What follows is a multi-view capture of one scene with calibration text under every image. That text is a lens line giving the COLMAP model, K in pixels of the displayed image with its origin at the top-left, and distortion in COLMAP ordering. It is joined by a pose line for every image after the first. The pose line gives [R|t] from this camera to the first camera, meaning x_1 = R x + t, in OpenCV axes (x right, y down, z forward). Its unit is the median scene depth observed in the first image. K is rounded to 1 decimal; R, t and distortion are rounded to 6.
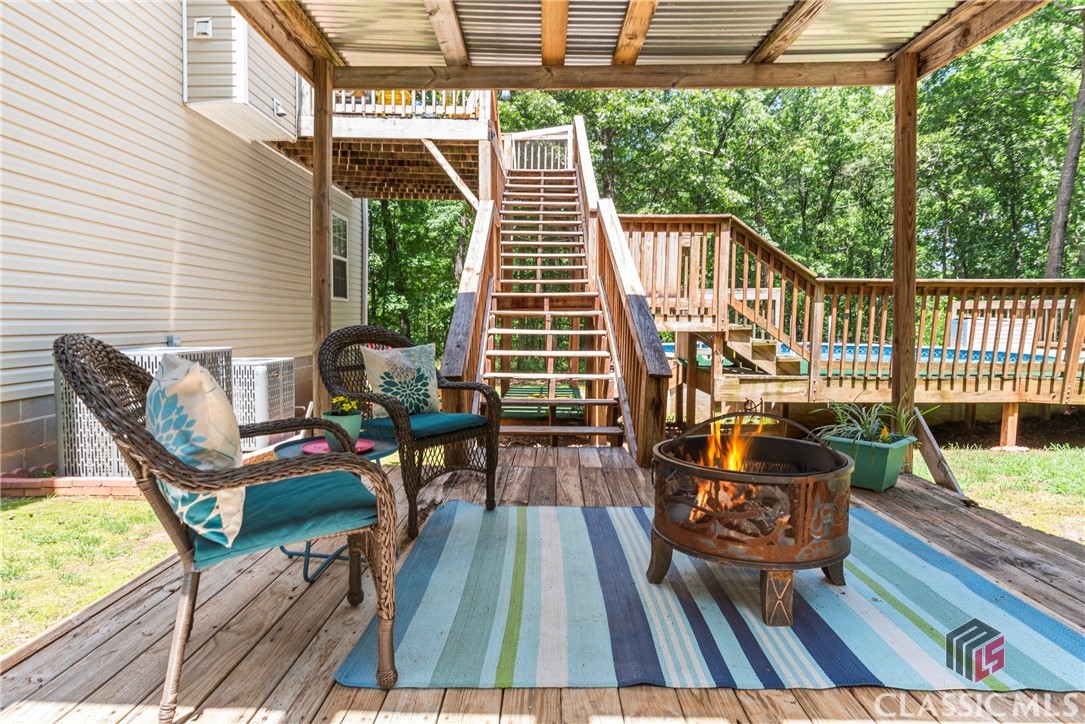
lens RADIAL K [[632.2, 0, 545.8], [0, 632.2, 389.0], [0, 0, 1]] dist [0.004399, 0.001587]
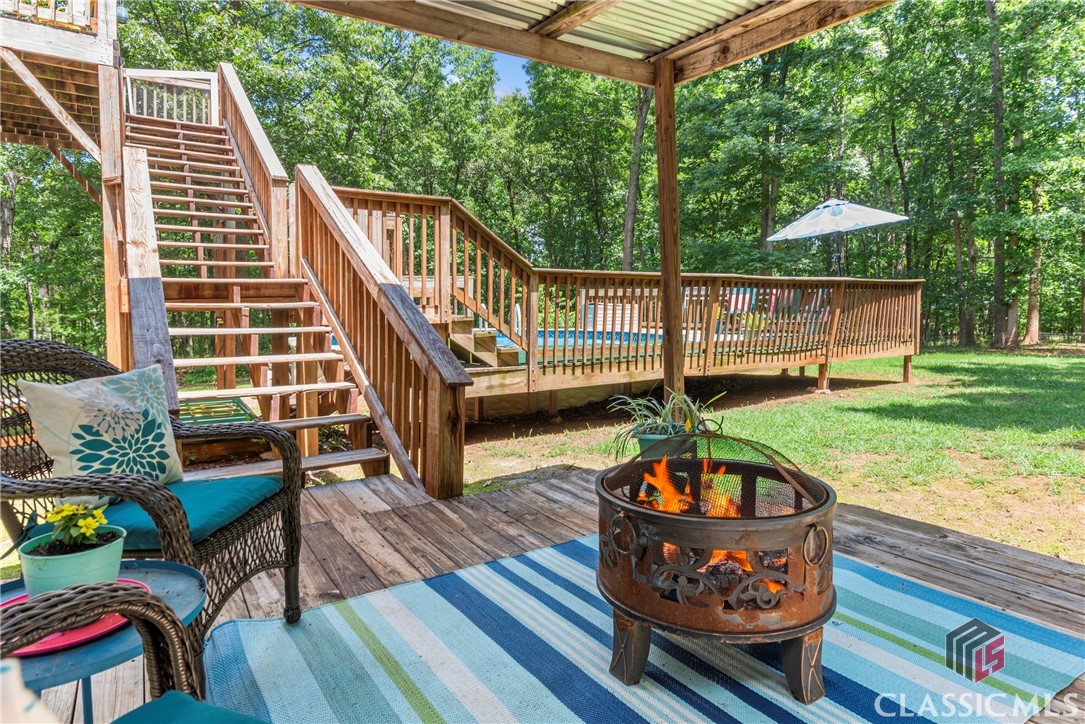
lens RADIAL K [[631.0, 0, 543.6], [0, 631.0, 340.8], [0, 0, 1]] dist [-0.002096, -0.000081]
pose [[0.824778, -0.041808, 0.563909, -0.120035], [0.070316, 0.997105, -0.028920, -0.029086], [-0.561068, 0.063504, 0.825330, 0.168696]]
